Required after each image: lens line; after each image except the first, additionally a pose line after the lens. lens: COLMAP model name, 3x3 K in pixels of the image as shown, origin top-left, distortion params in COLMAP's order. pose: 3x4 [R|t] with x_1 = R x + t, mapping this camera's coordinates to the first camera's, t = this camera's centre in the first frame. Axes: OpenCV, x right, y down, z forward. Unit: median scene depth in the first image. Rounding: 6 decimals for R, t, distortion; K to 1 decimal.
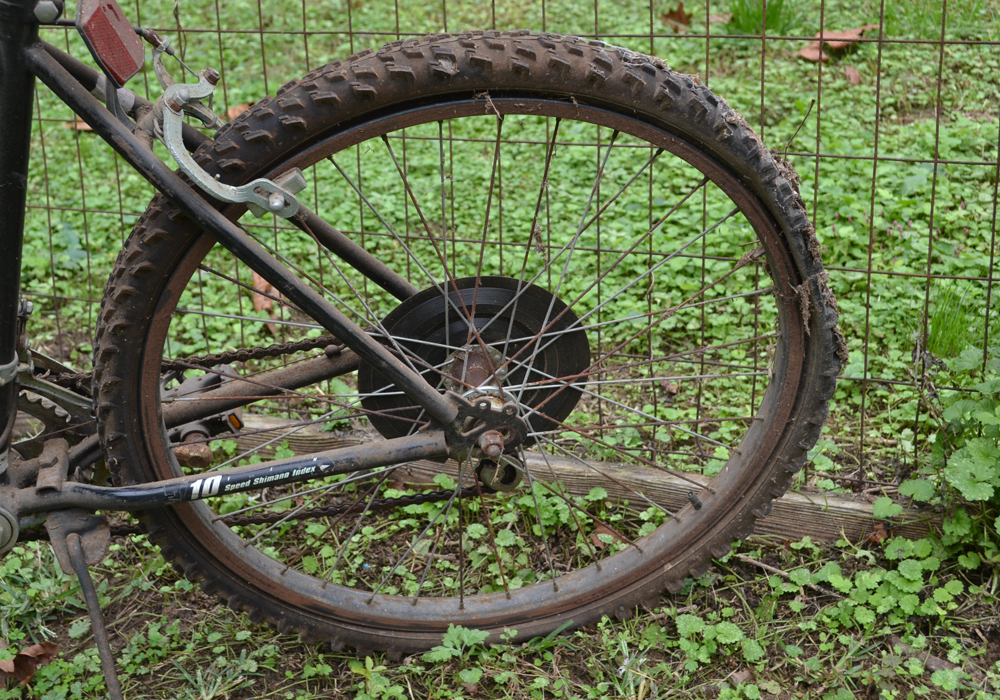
lens RADIAL K [[1493.7, 0, 500.0], [0, 1493.7, 350.0], [0, 0, 1]] dist [-0.011359, -0.028225]
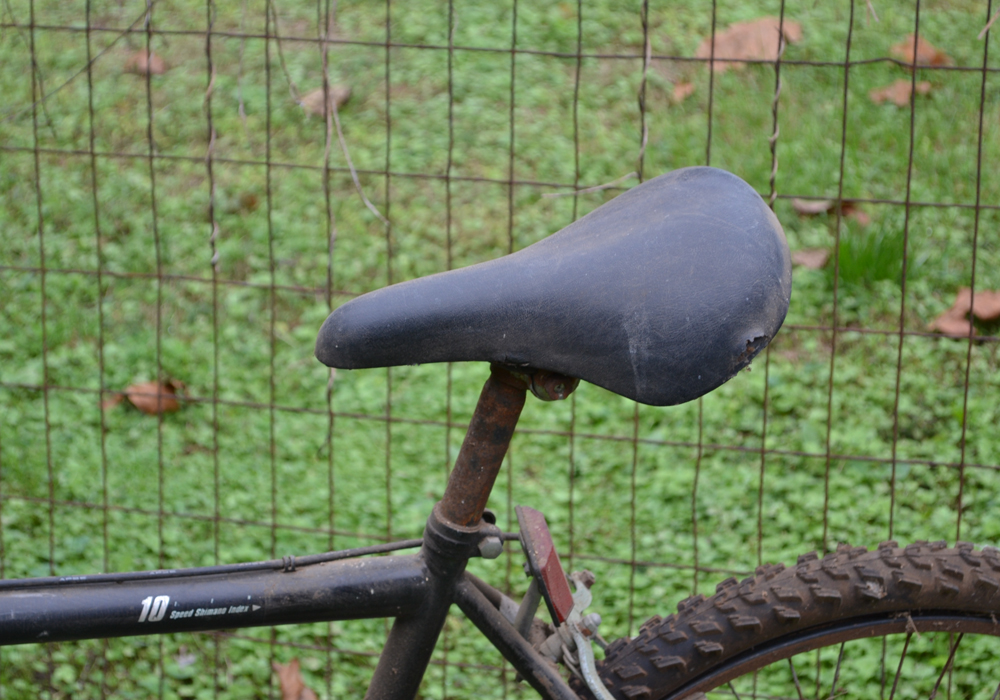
lens RADIAL K [[2598.4, 0, 500.0], [0, 2598.4, 350.0], [0, 0, 1]] dist [0.032107, 0.354371]
pose [[0.990582, 0.017196, 0.135838, -0.486087], [-0.004496, 0.995632, -0.093252, -0.185374], [-0.136848, 0.091763, 0.986333, -0.574845]]
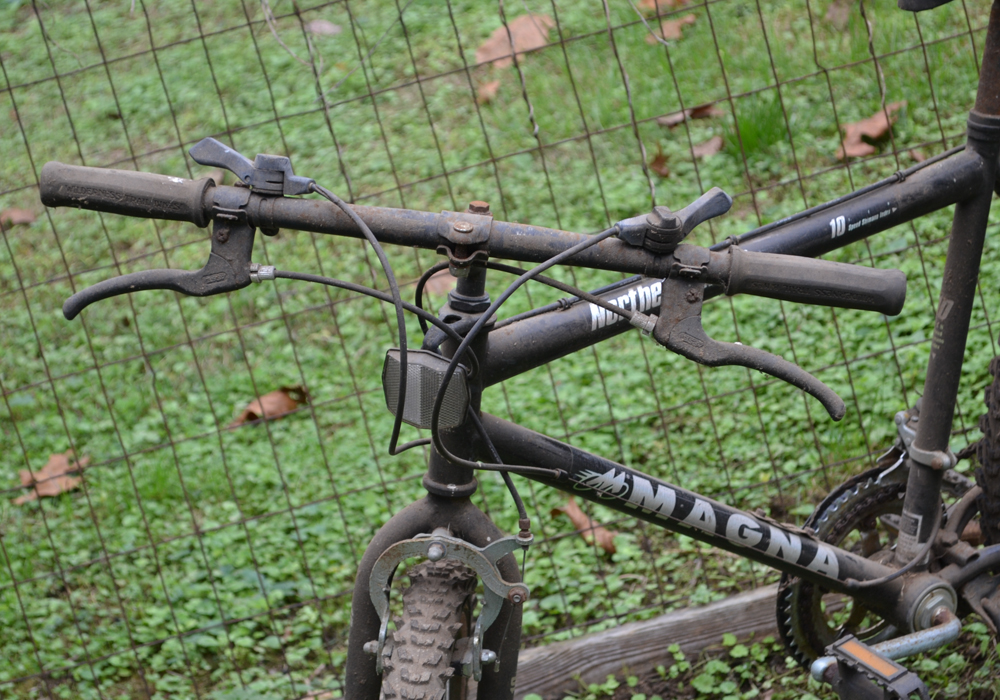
lens RADIAL K [[2598.4, 0, 500.0], [0, 2598.4, 350.0], [0, 0, 1]] dist [0.032107, 0.354371]
pose [[0.891415, -0.281748, 0.354961, -1.485930], [0.344898, 0.929862, -0.128072, 0.089339], [-0.293981, 0.236591, 0.926067, -0.899305]]
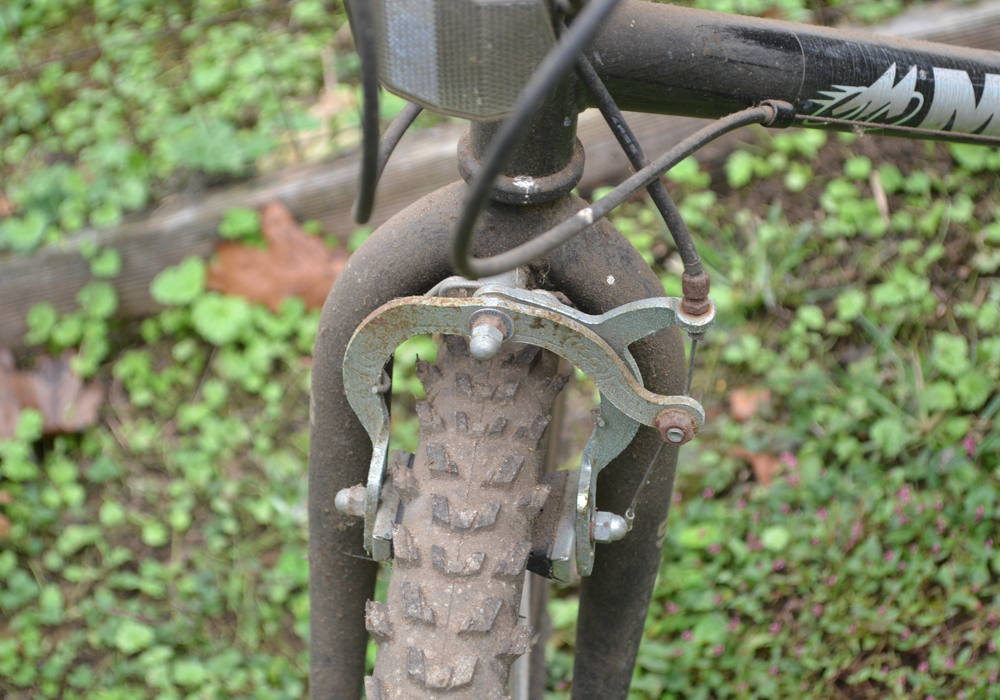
lens RADIAL K [[2598.4, 0, 500.0], [0, 2598.4, 350.0], [0, 0, 1]] dist [0.032107, 0.354371]
pose [[0.901314, -0.395086, 0.177595, -1.032184], [0.352986, 0.907543, 0.227521, -0.218538], [-0.251065, -0.142379, 0.957442, 0.137931]]
